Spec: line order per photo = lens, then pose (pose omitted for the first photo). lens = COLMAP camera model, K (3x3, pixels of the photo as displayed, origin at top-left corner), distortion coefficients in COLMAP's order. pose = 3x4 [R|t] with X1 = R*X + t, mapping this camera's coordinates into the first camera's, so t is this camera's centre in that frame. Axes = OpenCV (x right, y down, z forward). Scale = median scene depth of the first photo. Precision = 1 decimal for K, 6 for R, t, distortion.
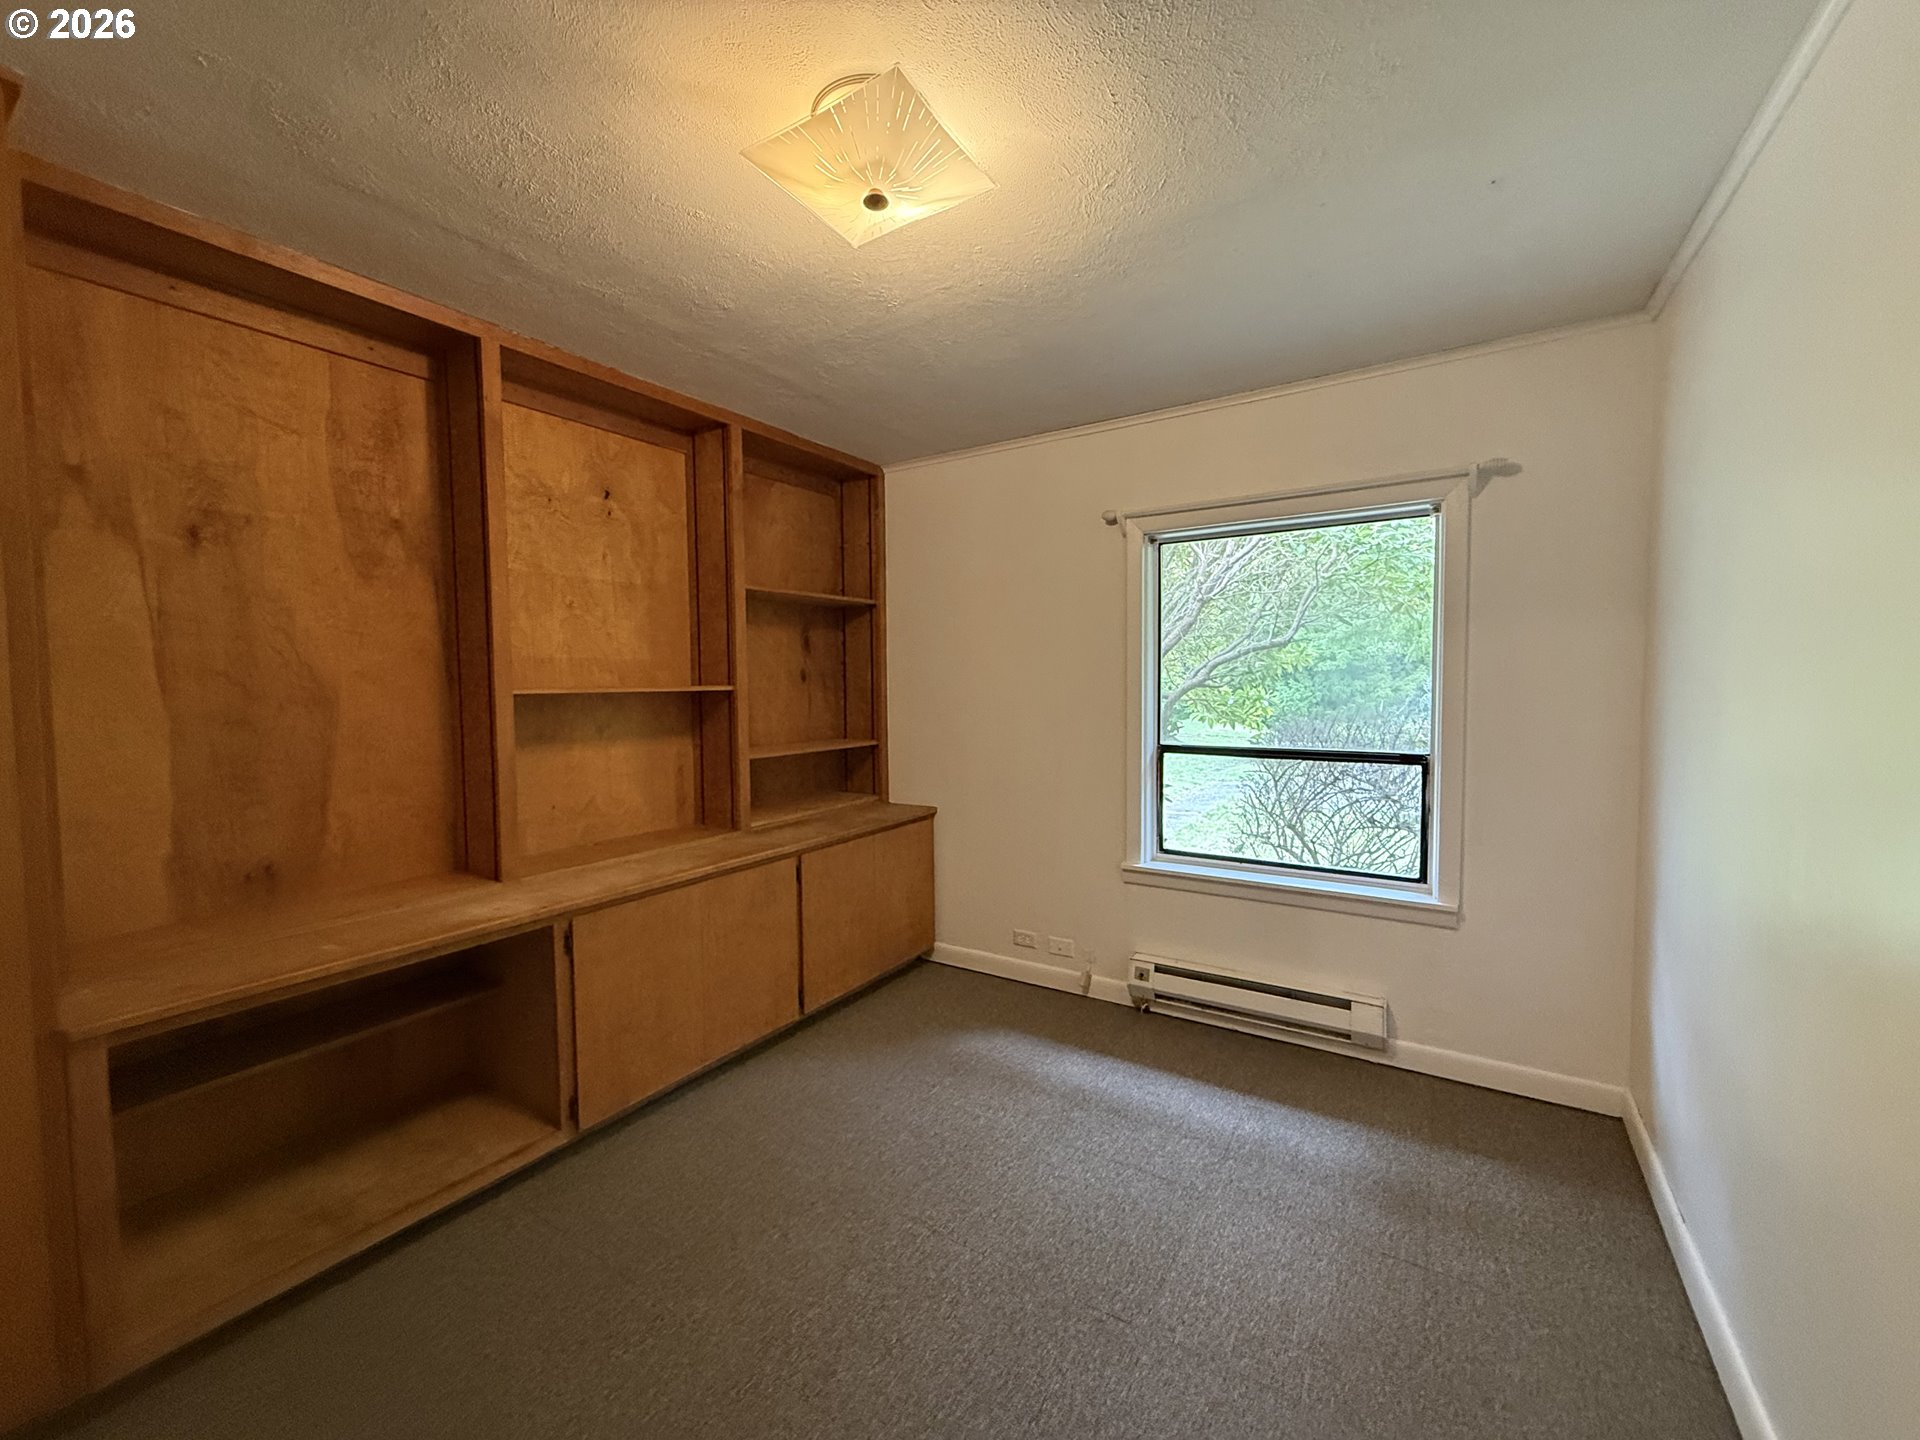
lens RADIAL K [[762.8, 0, 960.0], [0, 762.8, 720.0], [0, 0, 1]] dist [-0.000057, -0.000212]
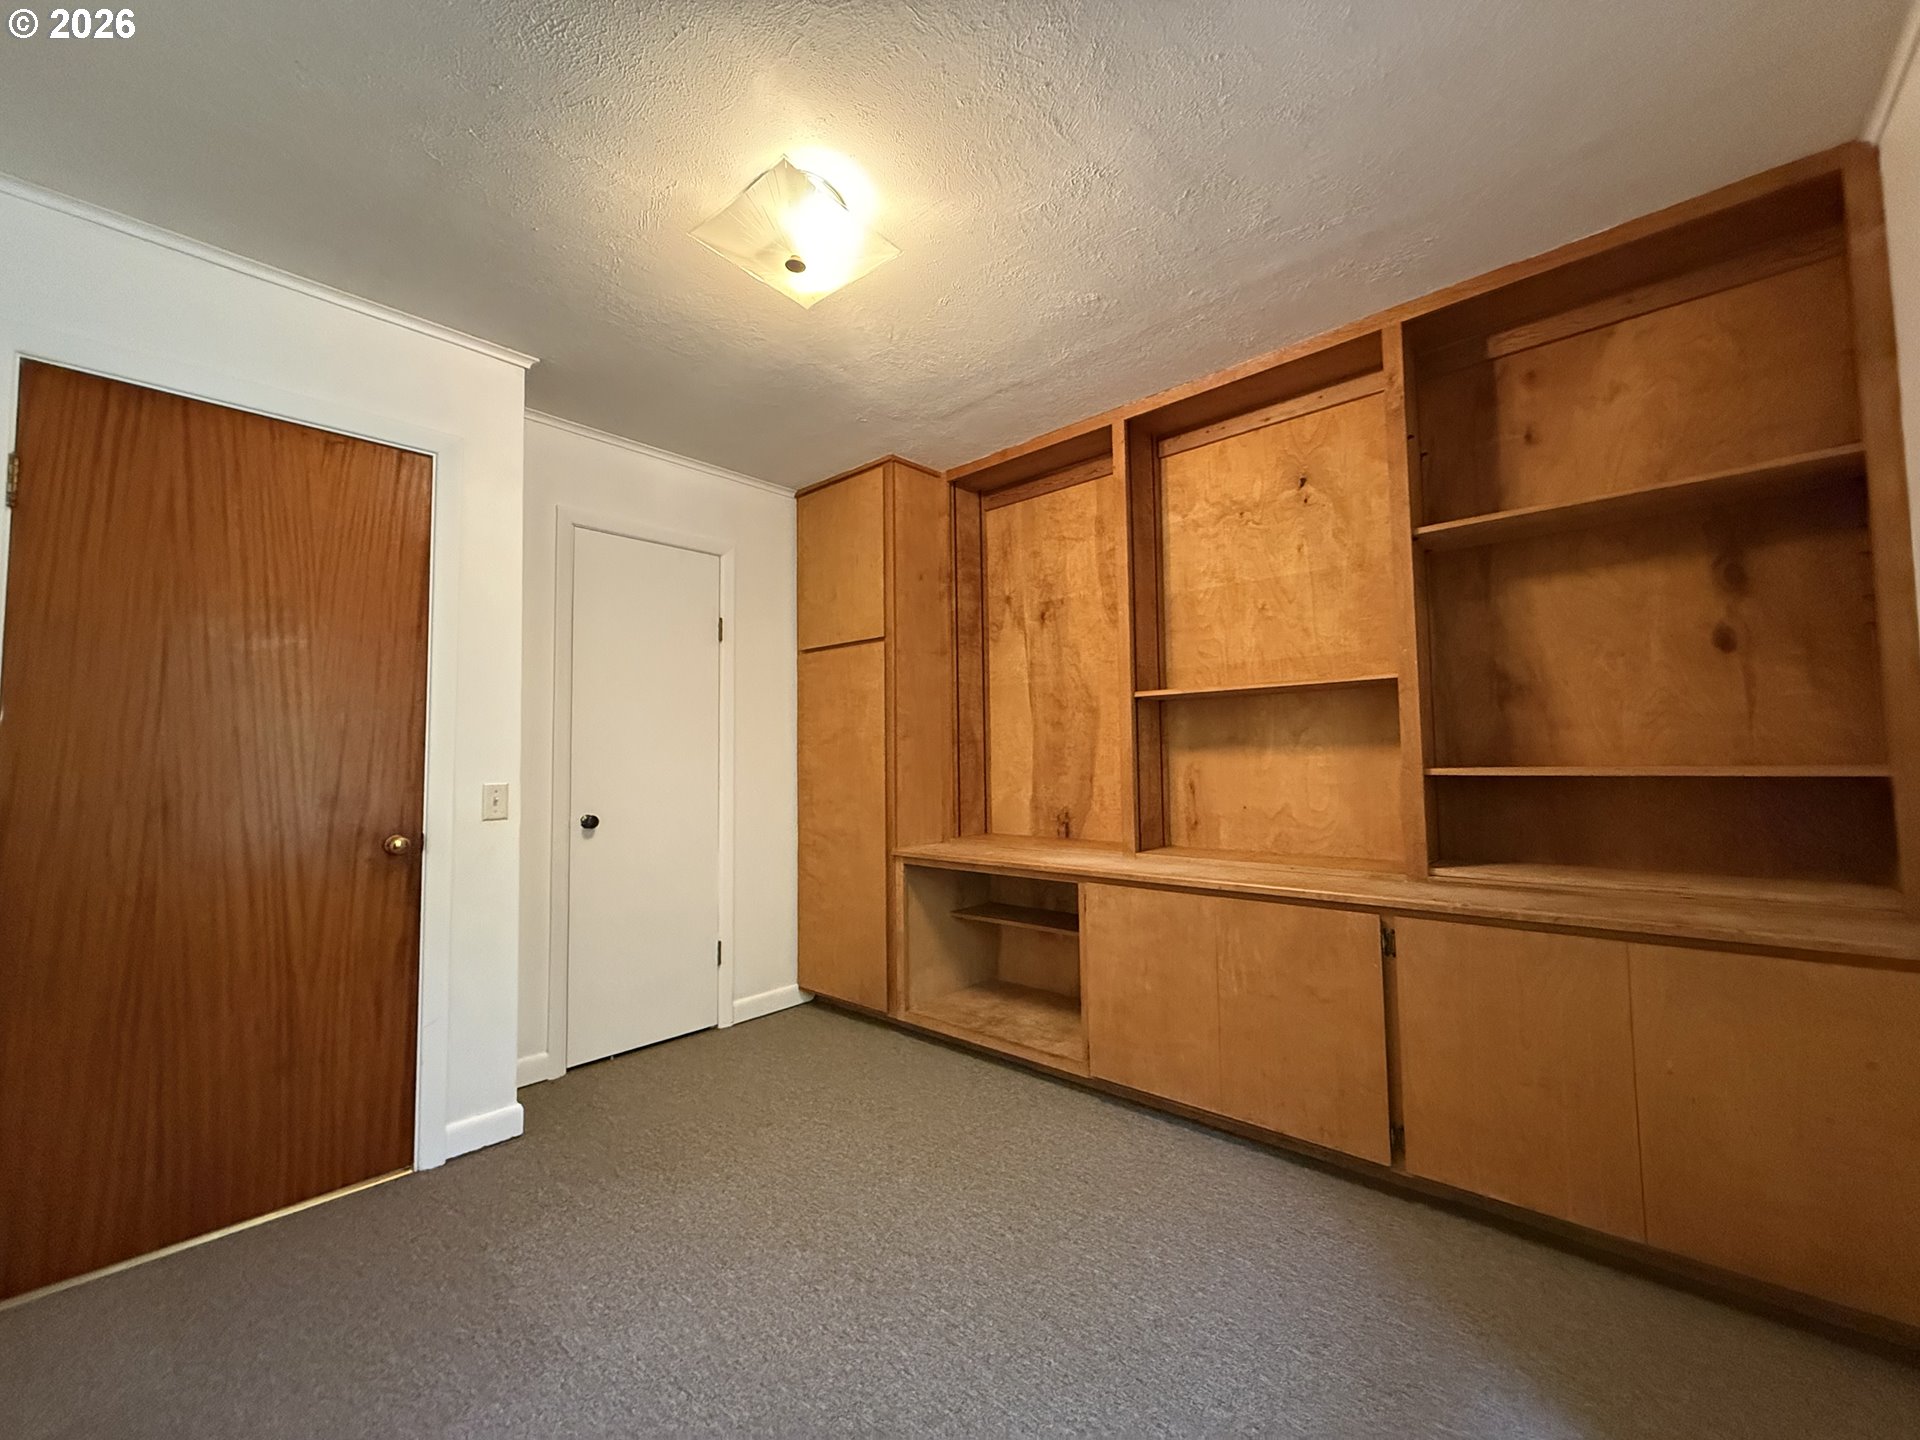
lens RADIAL K [[762.8, 0, 960.0], [0, 762.8, 720.0], [0, 0, 1]] dist [-0.000057, -0.000212]
pose [[-0.156053, -0.036971, -0.987057, 0.602412], [-0.028810, 0.999044, -0.032865, 0.045732], [0.987328, 0.023309, -0.156969, 0.860819]]
